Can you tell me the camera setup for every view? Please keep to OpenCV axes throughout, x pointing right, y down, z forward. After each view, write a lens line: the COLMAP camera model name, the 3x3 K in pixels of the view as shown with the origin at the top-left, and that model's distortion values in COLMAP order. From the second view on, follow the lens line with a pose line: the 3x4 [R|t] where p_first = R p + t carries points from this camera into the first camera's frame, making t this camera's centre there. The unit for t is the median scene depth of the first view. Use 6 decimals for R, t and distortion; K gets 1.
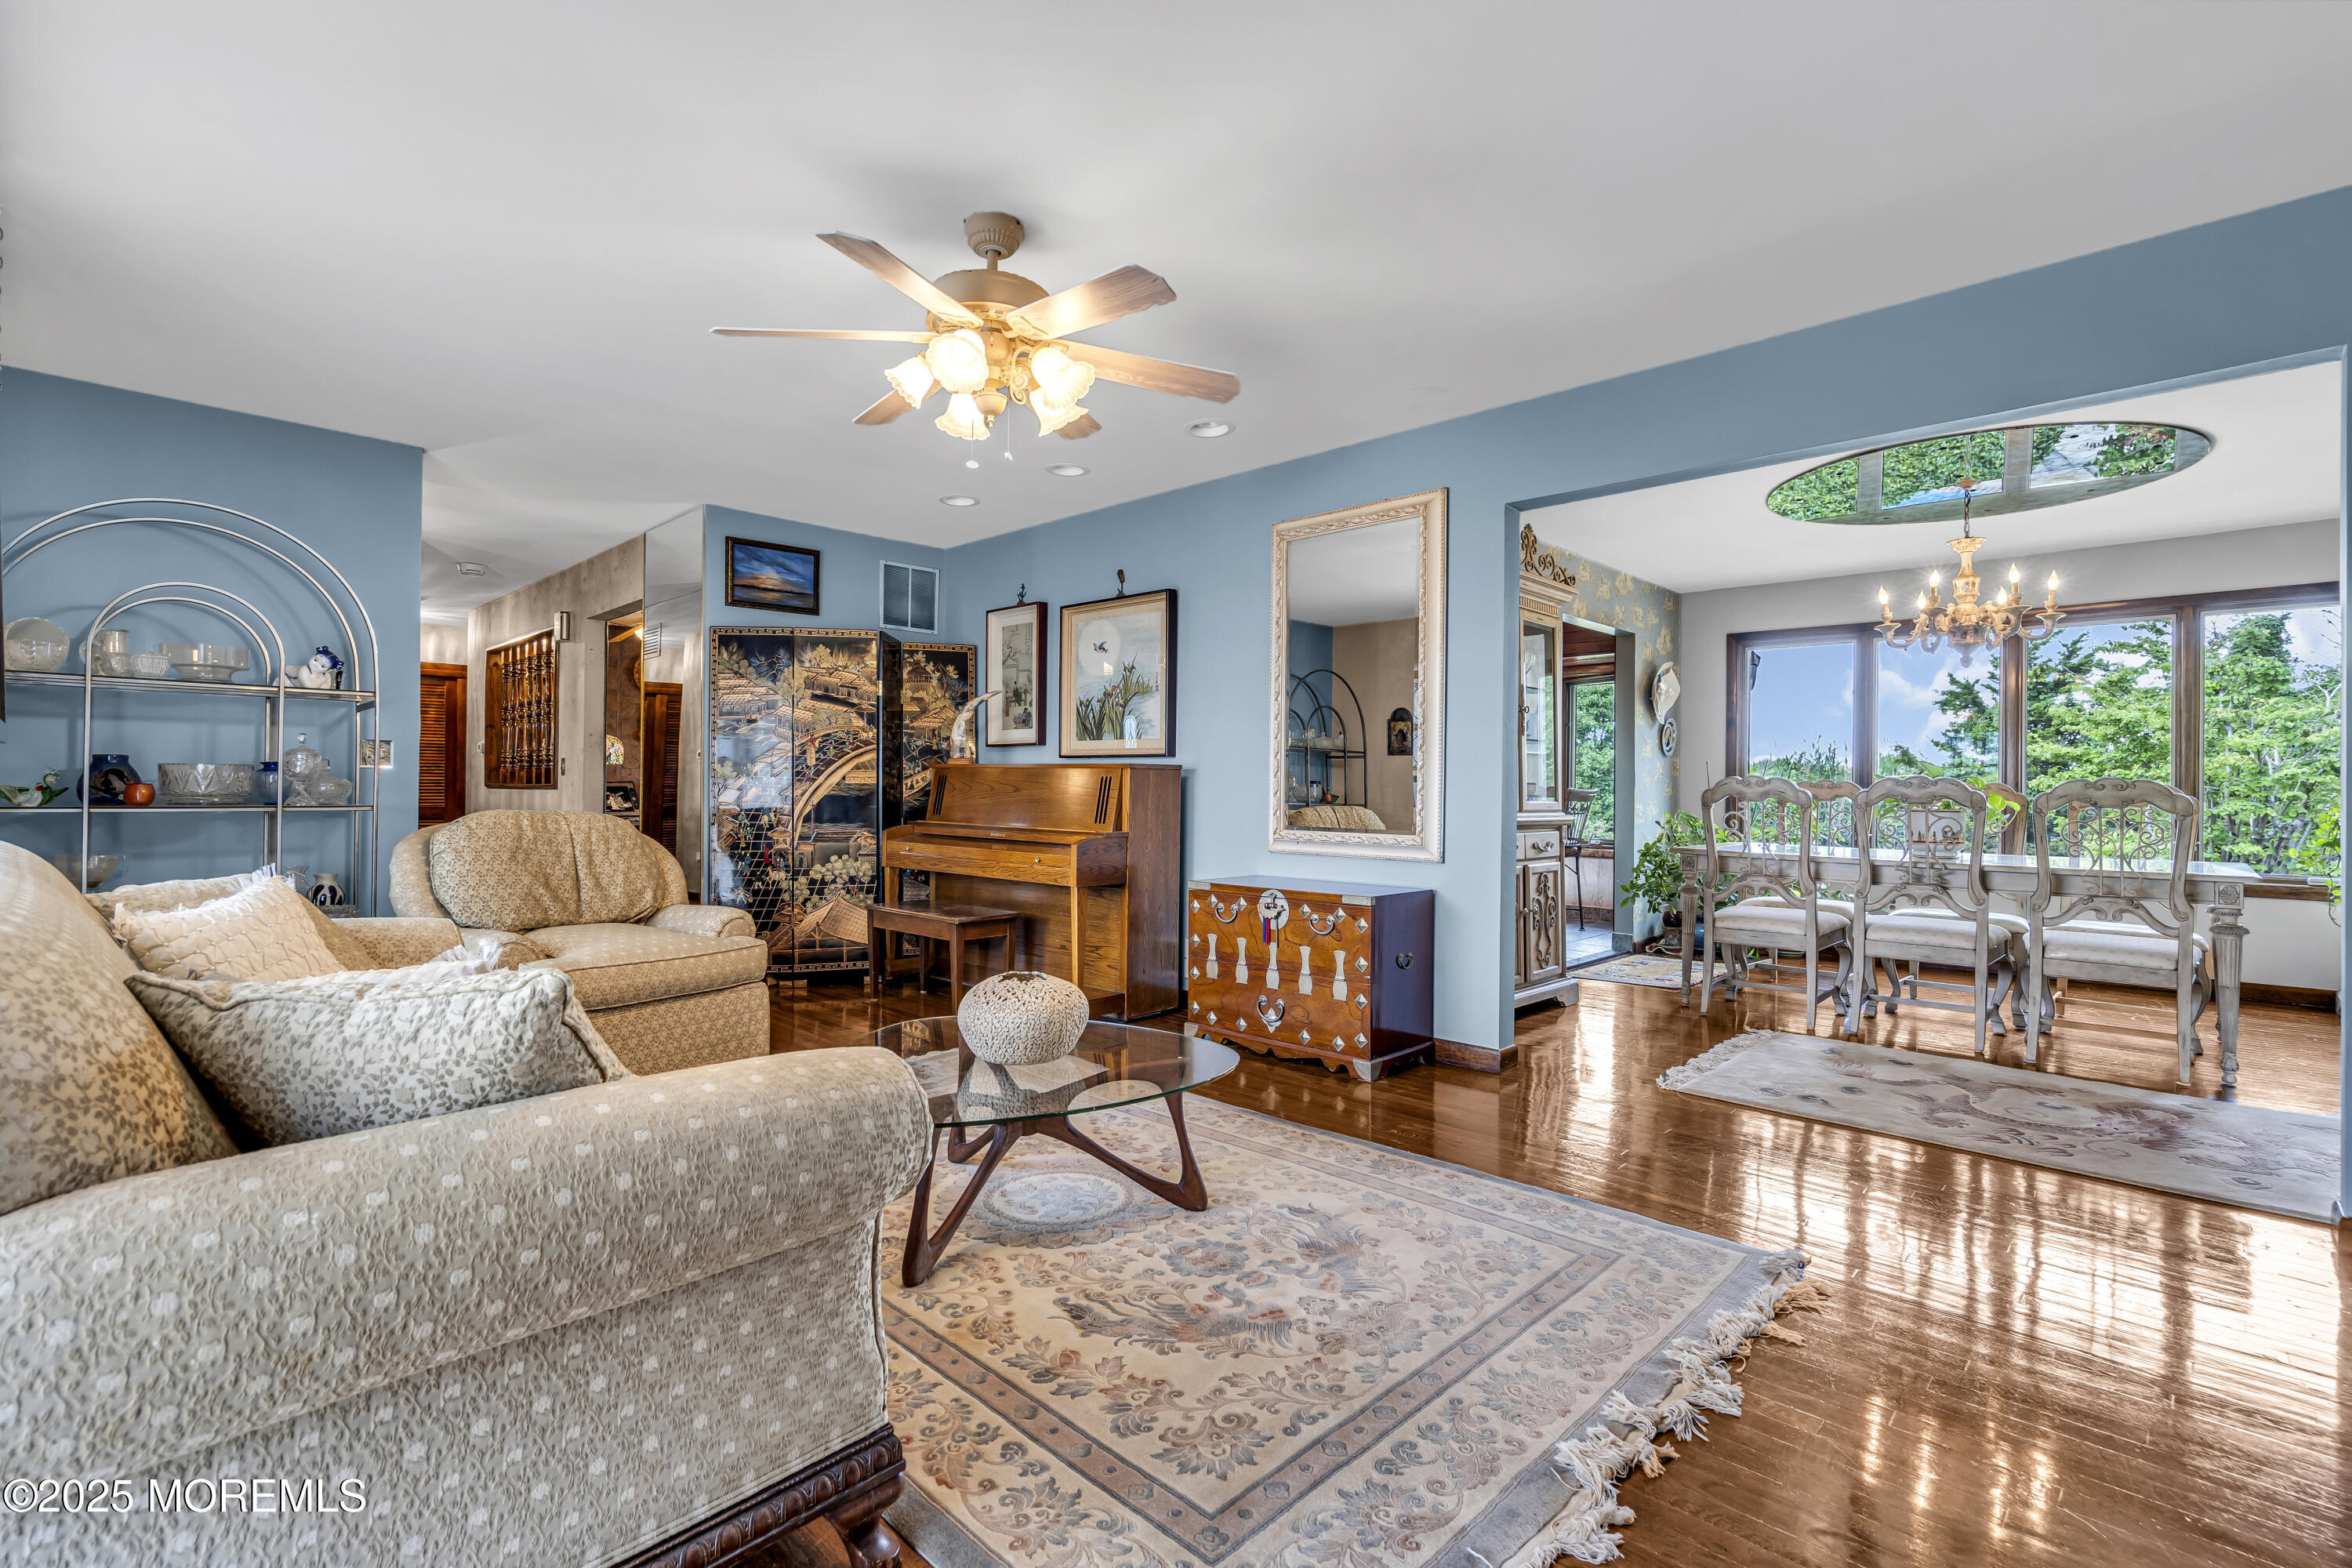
lens RADIAL K [[1071.7, 0, 1170.6], [0, 1071.7, 785.0], [0, 0, 1]] dist [-0.002591, 0.001887]
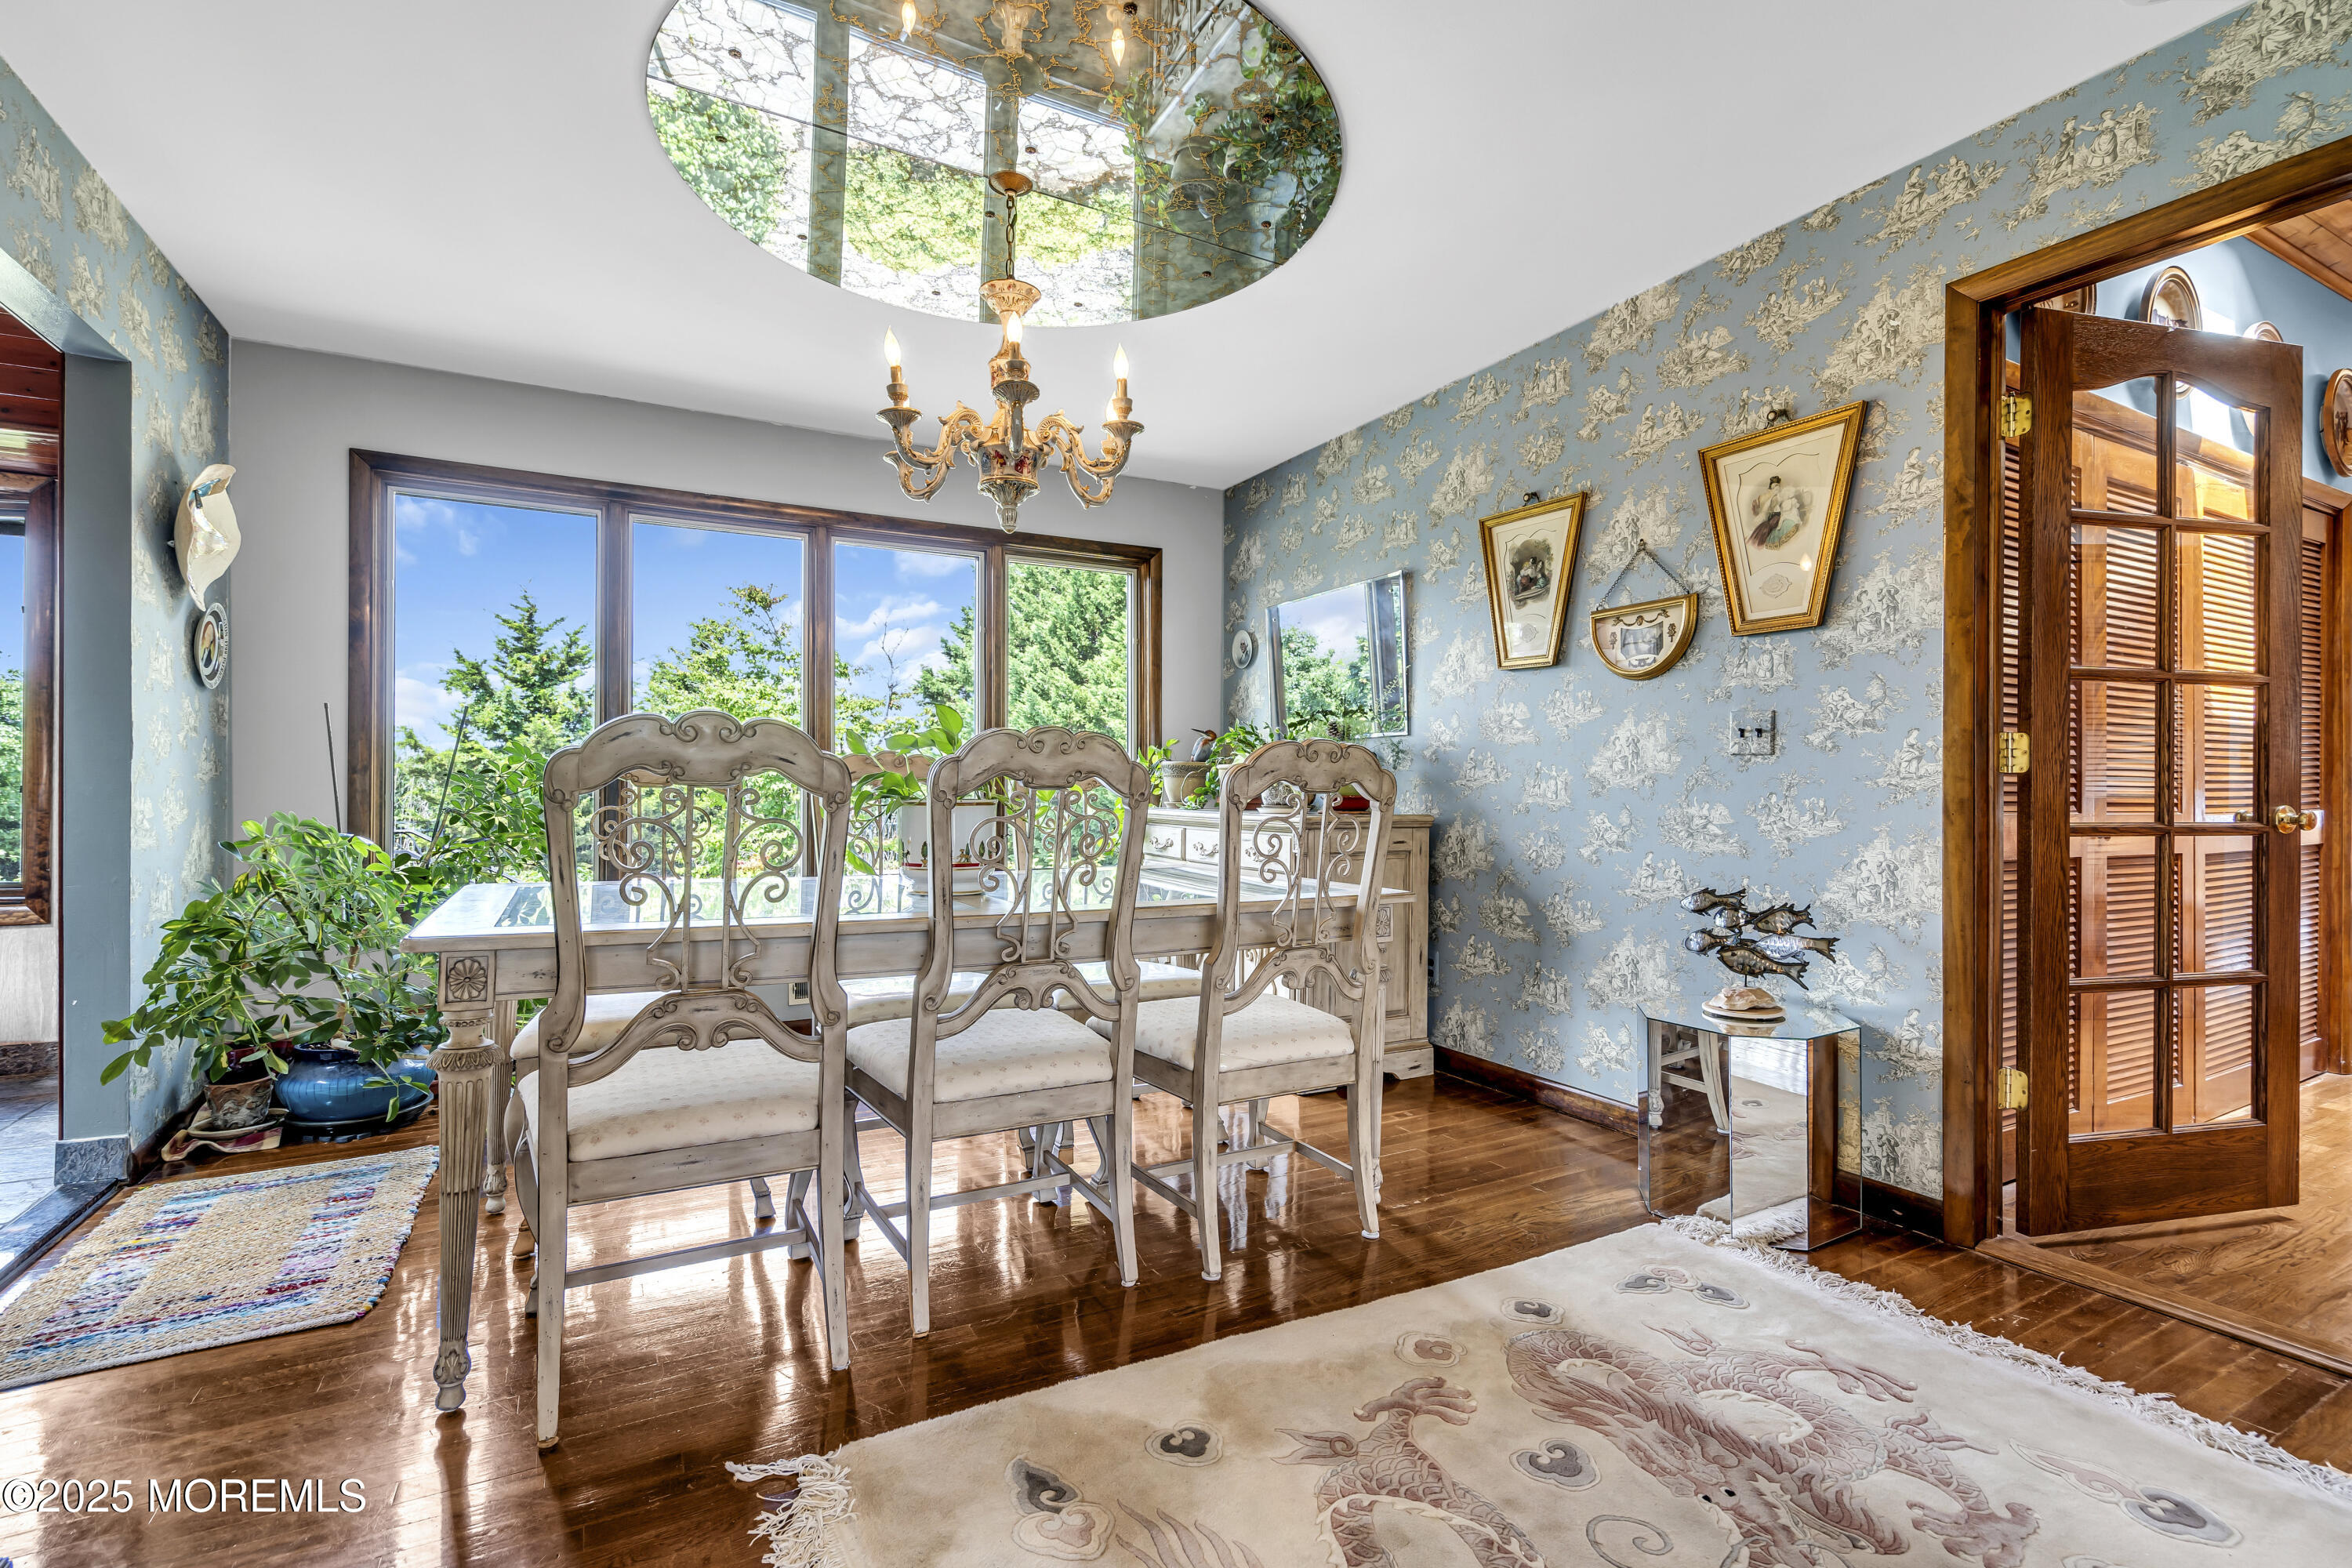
lens RADIAL K [[1071.7, 0, 1170.7], [0, 1071.7, 786.5], [0, 0, 1]] dist [-0.002591, 0.001887]
pose [[0.297378, -0.003261, 0.954754, 0.069223], [-0.004054, 0.999981, 0.004678, 0.003962], [-0.954751, -0.005262, 0.297360, 0.209491]]
